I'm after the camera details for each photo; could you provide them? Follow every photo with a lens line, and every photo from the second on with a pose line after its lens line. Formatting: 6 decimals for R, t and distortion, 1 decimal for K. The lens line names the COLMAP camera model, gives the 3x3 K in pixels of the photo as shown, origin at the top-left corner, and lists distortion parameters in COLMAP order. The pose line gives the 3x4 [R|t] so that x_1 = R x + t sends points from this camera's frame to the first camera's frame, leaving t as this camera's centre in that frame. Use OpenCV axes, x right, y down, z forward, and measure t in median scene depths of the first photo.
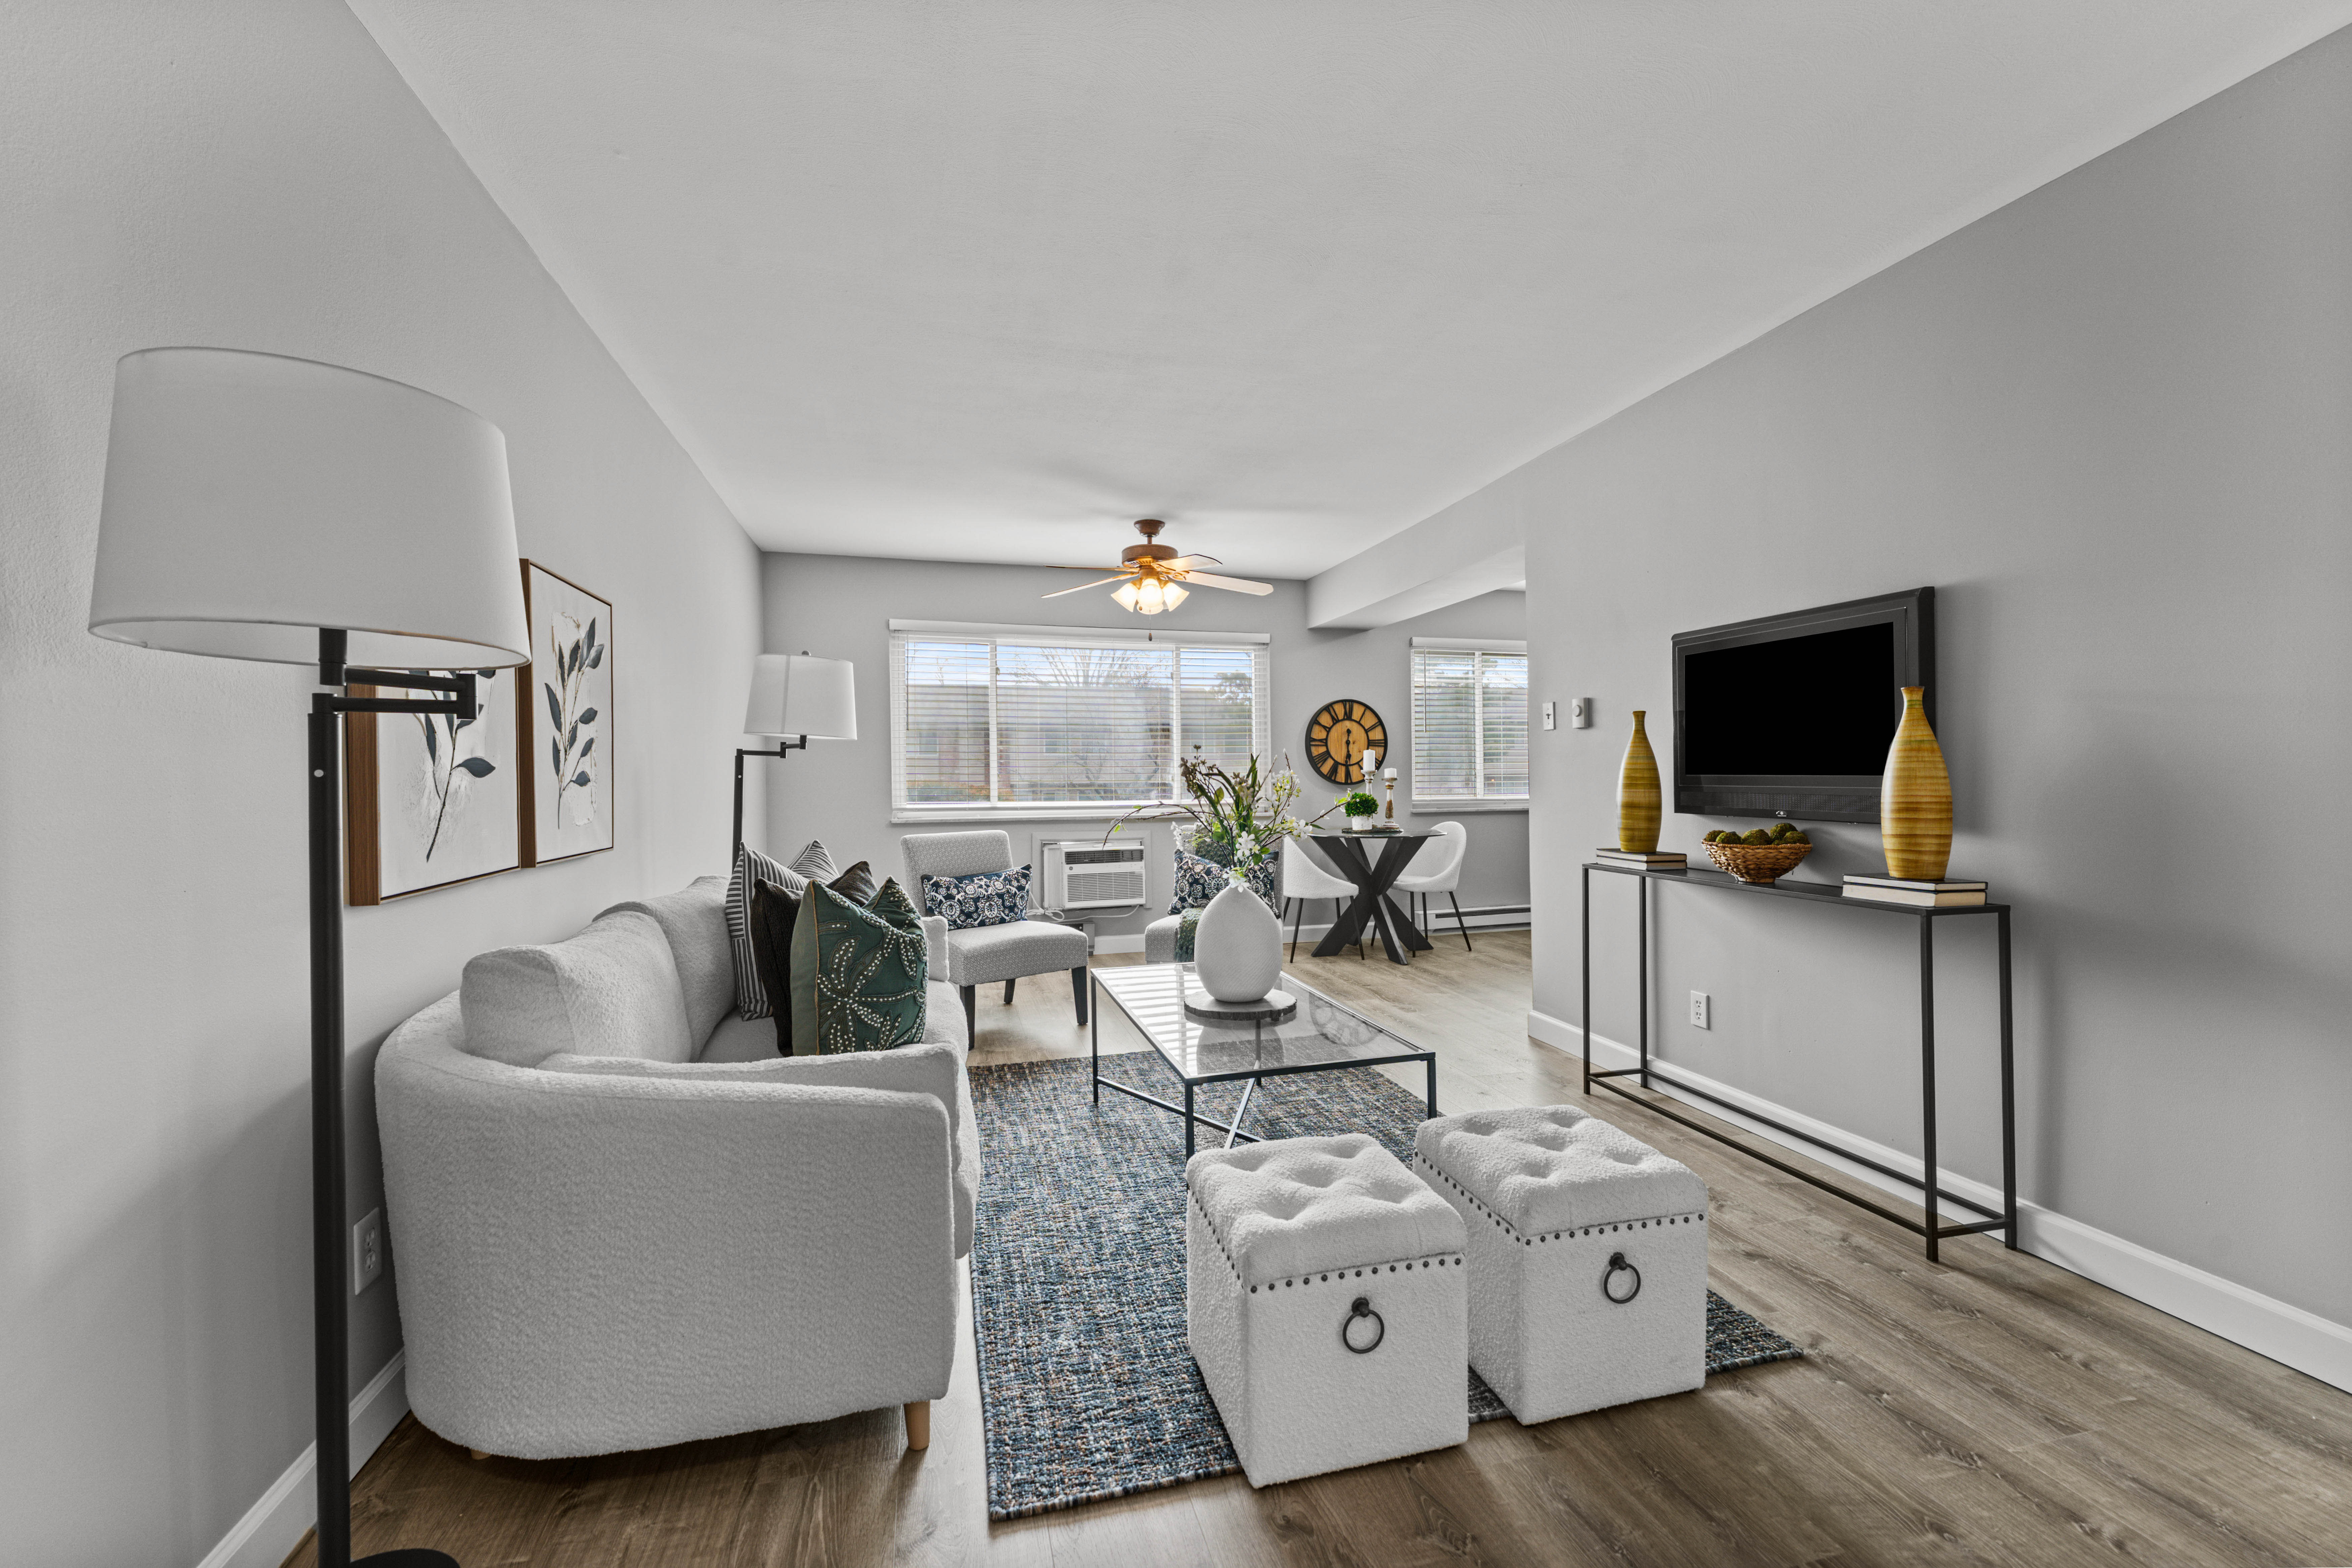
lens RADIAL K [[950.3, 0, 1176.0], [0, 950.3, 784.0], [0, 0, 1]] dist [-0.000572, -0.000017]
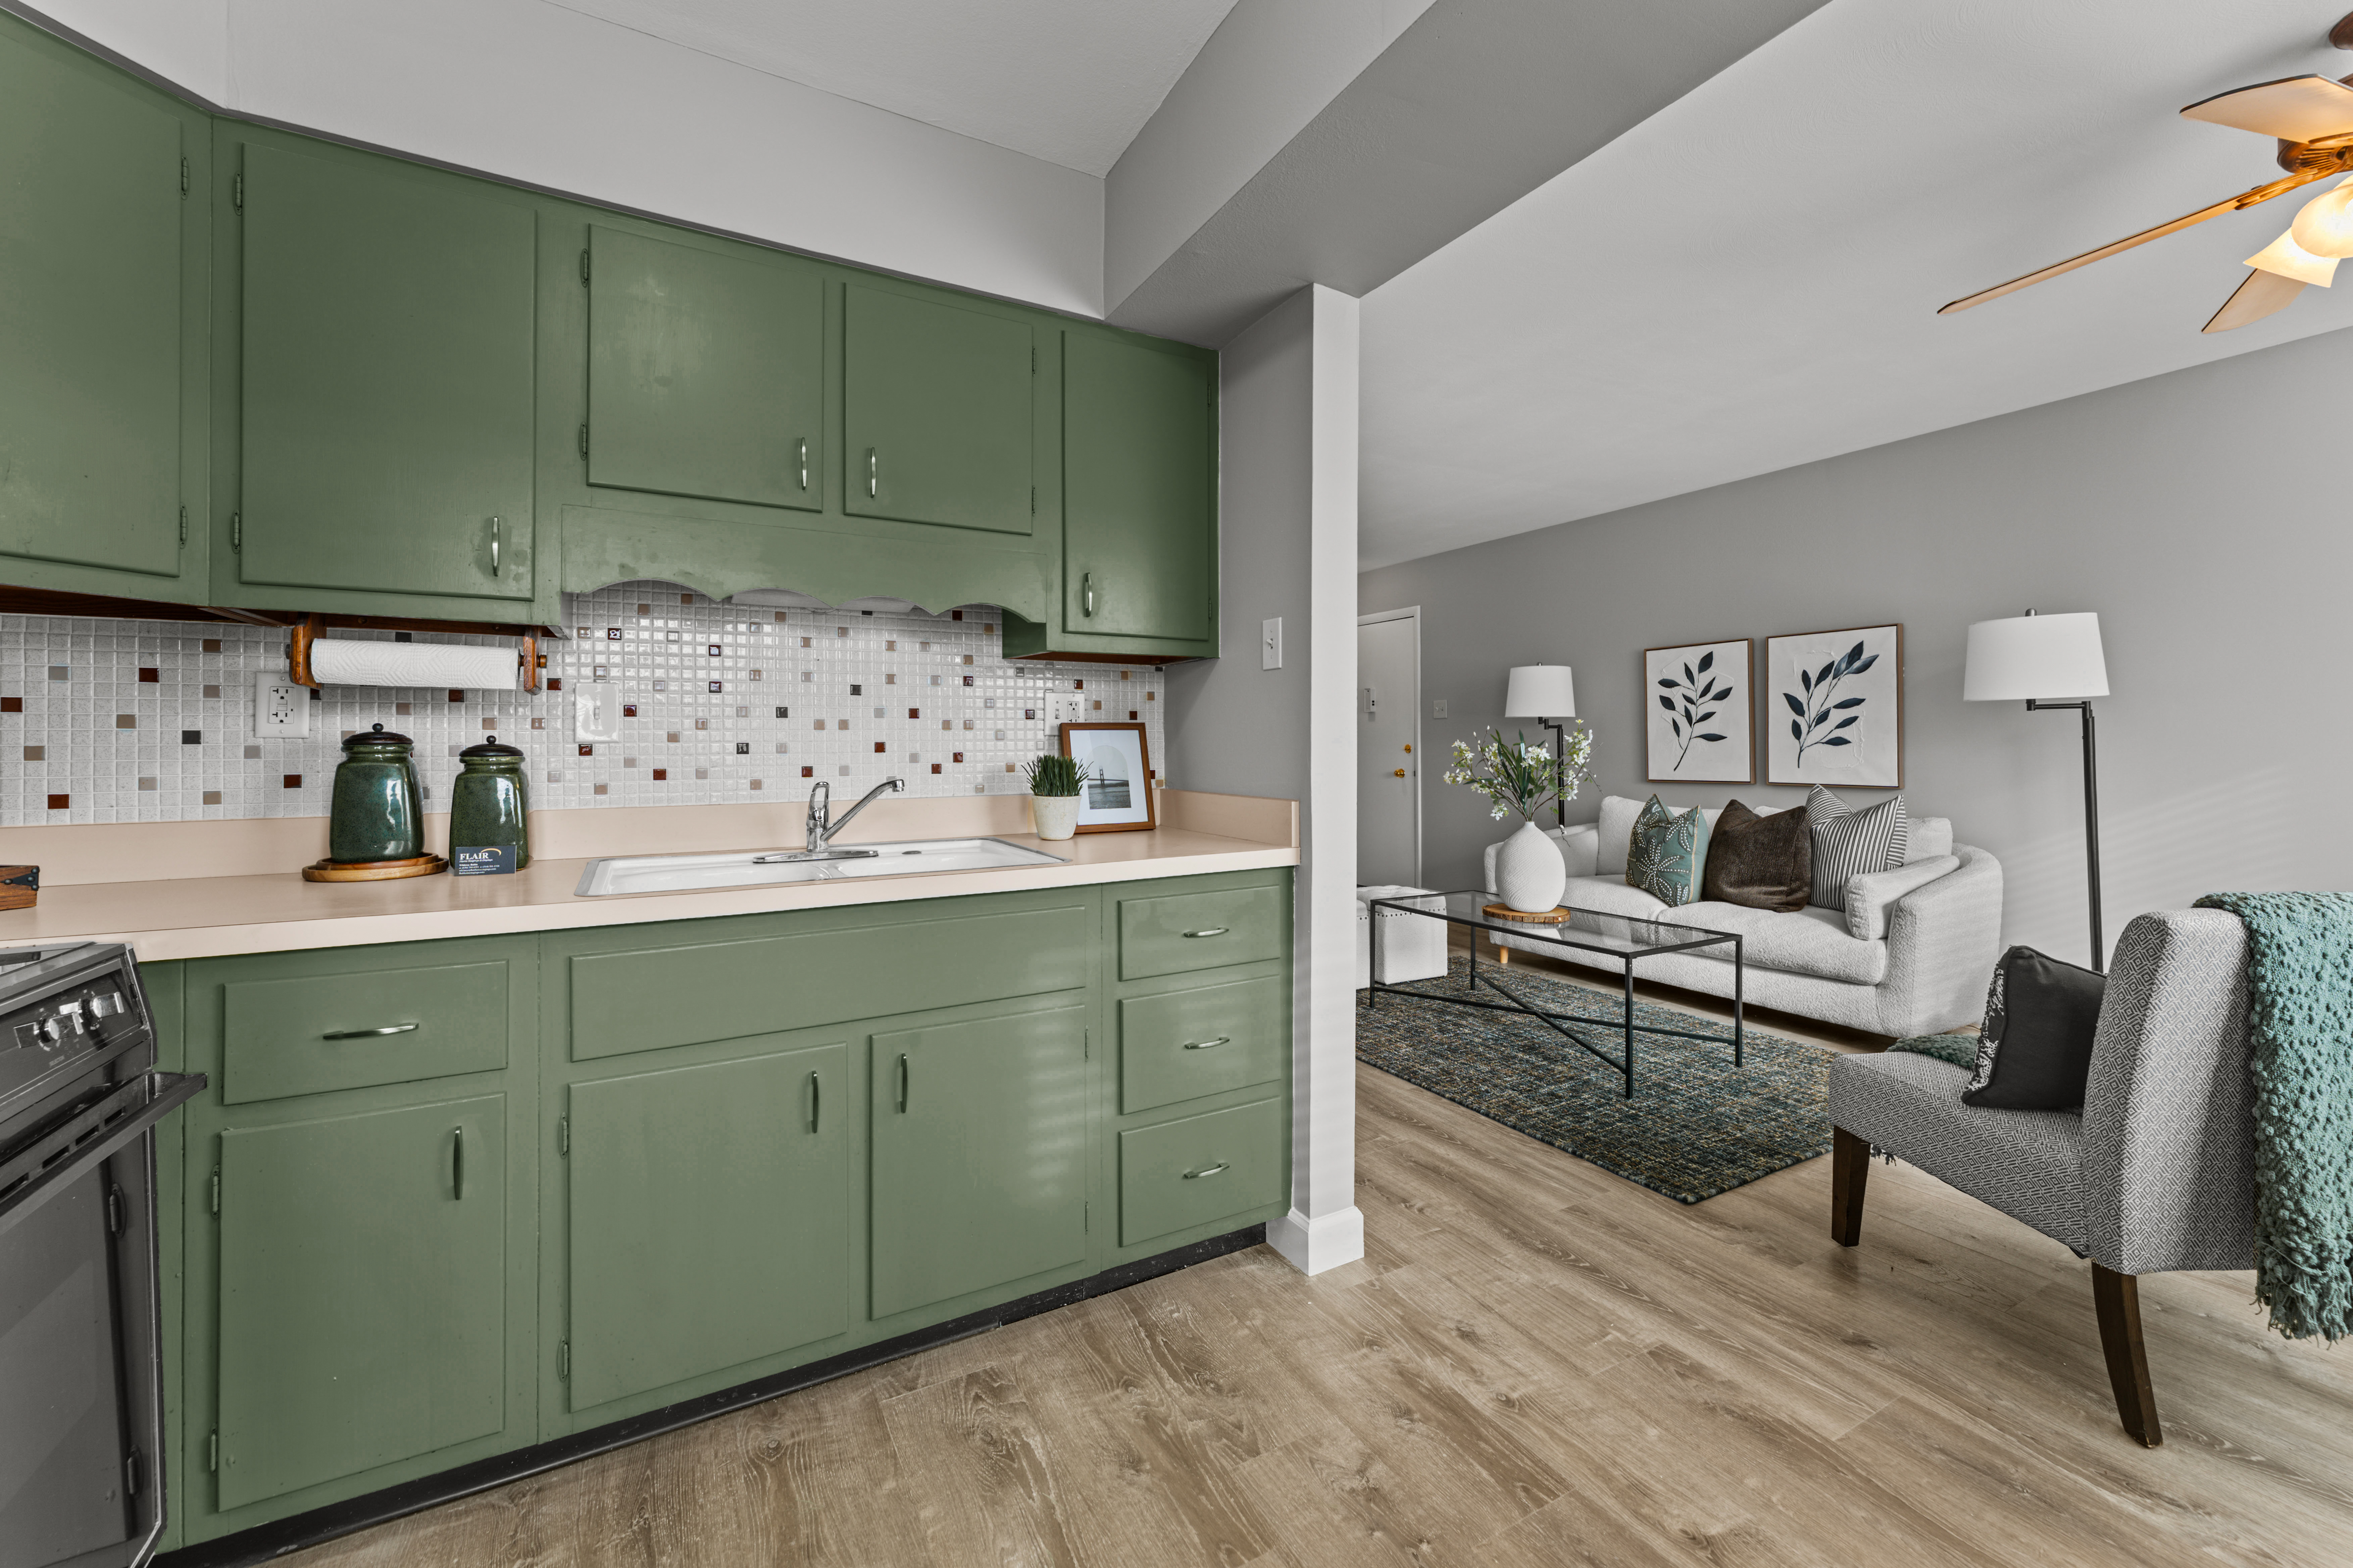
lens RADIAL K [[943.8, 0, 1182.9], [0, 943.8, 741.1], [0, 0, 1]] dist [0.000868, -0.000001]
pose [[-0.968464, 0.013460, -0.248791, 0.411253], [0.012791, 0.999909, 0.004304, -0.012307], [0.248826, 0.000986, -0.968548, 1.028283]]
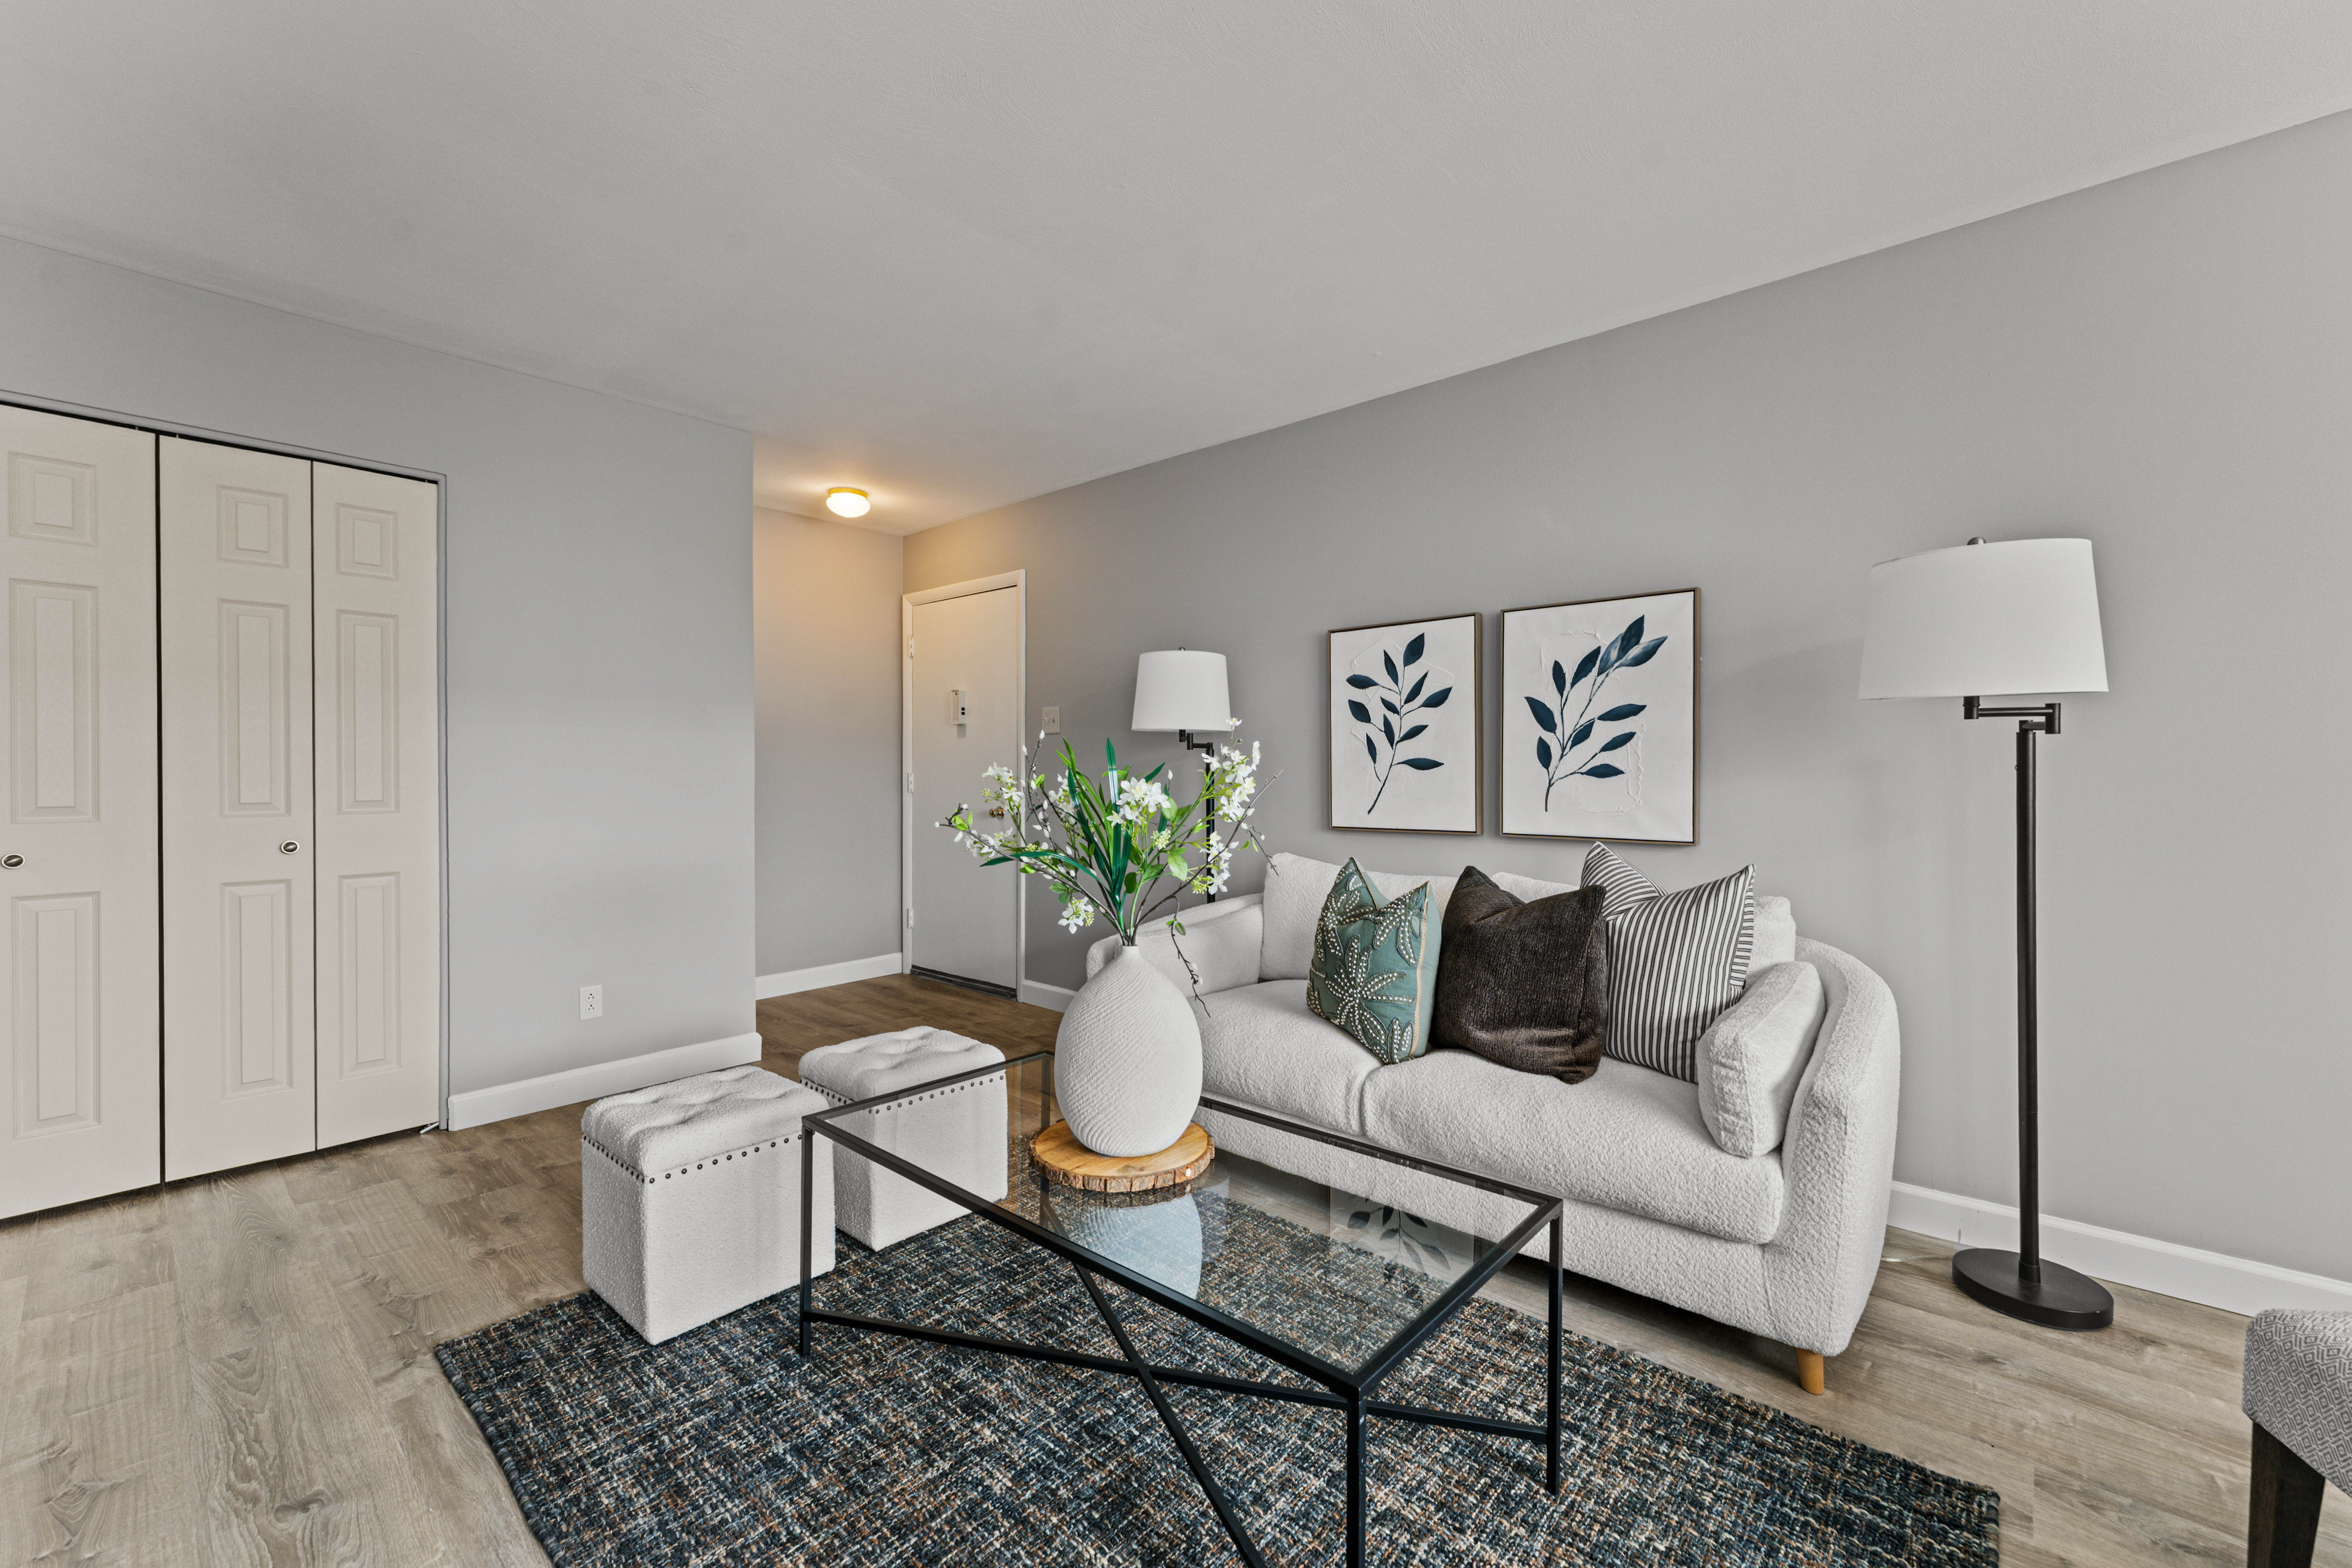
lens RADIAL K [[951.3, 0, 1179.7], [0, 951.3, 769.7], [0, 0, 1]] dist [-0.001518, -0.000129]
pose [[-0.832685, 0.007081, -0.553702, 0.175640], [0.002151, 0.999952, 0.009553, -0.008013], [0.553743, 0.006763, -0.832660, 0.720322]]
